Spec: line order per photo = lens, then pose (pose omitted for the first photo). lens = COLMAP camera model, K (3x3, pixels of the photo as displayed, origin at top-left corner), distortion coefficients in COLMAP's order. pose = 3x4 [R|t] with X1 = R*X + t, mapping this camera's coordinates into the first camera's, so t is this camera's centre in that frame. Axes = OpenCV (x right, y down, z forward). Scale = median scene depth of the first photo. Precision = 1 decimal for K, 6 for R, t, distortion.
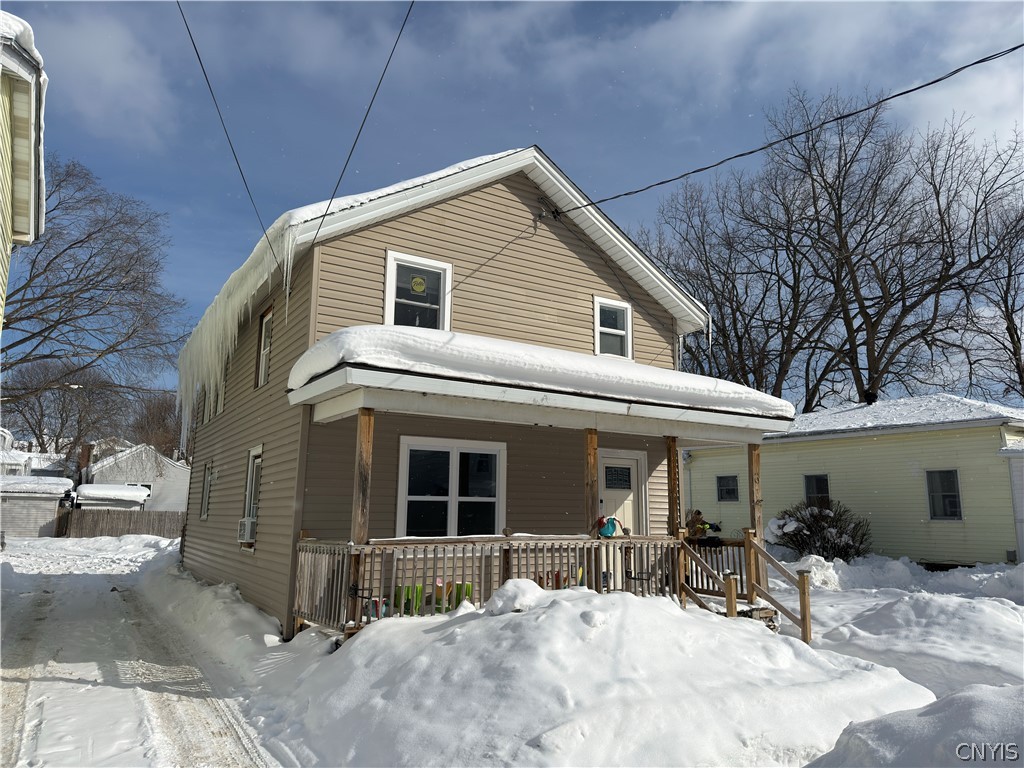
lens RADIAL K [[715.1, 0, 505.5], [0, 715.1, 387.7], [0, 0, 1]] dist [0.064505, -0.053596]
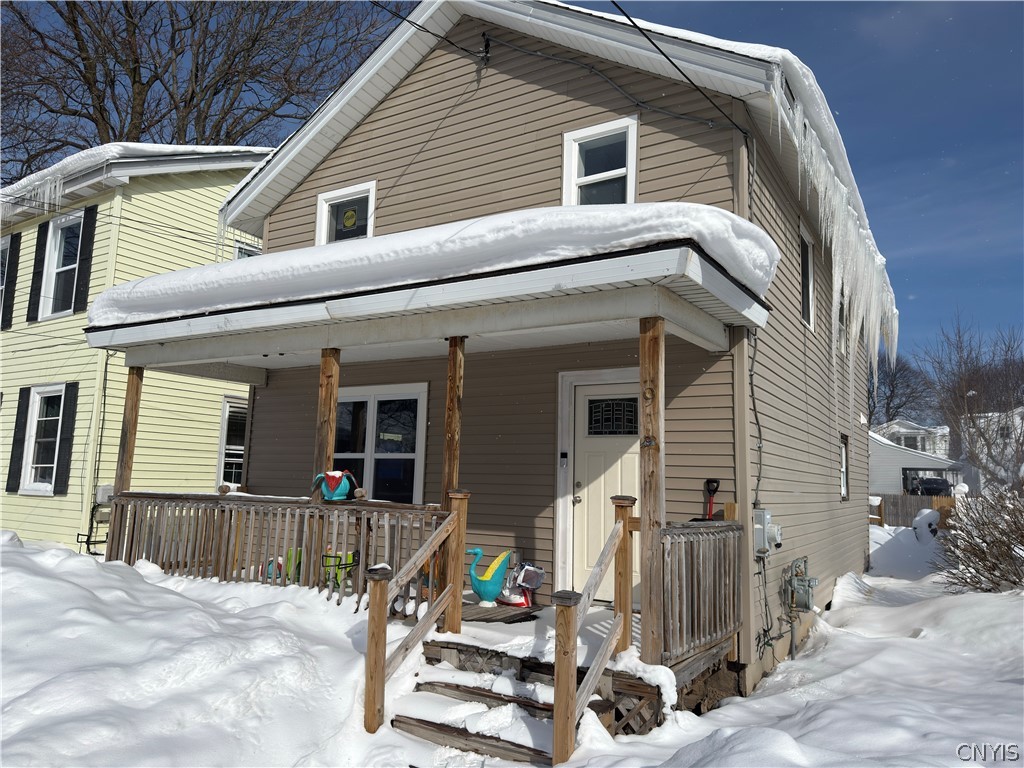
lens RADIAL K [[715.1, 0, 502.9], [0, 715.1, 388.8], [0, 0, 1]] dist [0.064505, -0.053596]
pose [[0.457899, -0.114495, -0.881601, 0.684905], [0.130952, 0.989541, -0.060498, 0.135594], [0.879307, -0.087746, 0.468103, 0.686311]]
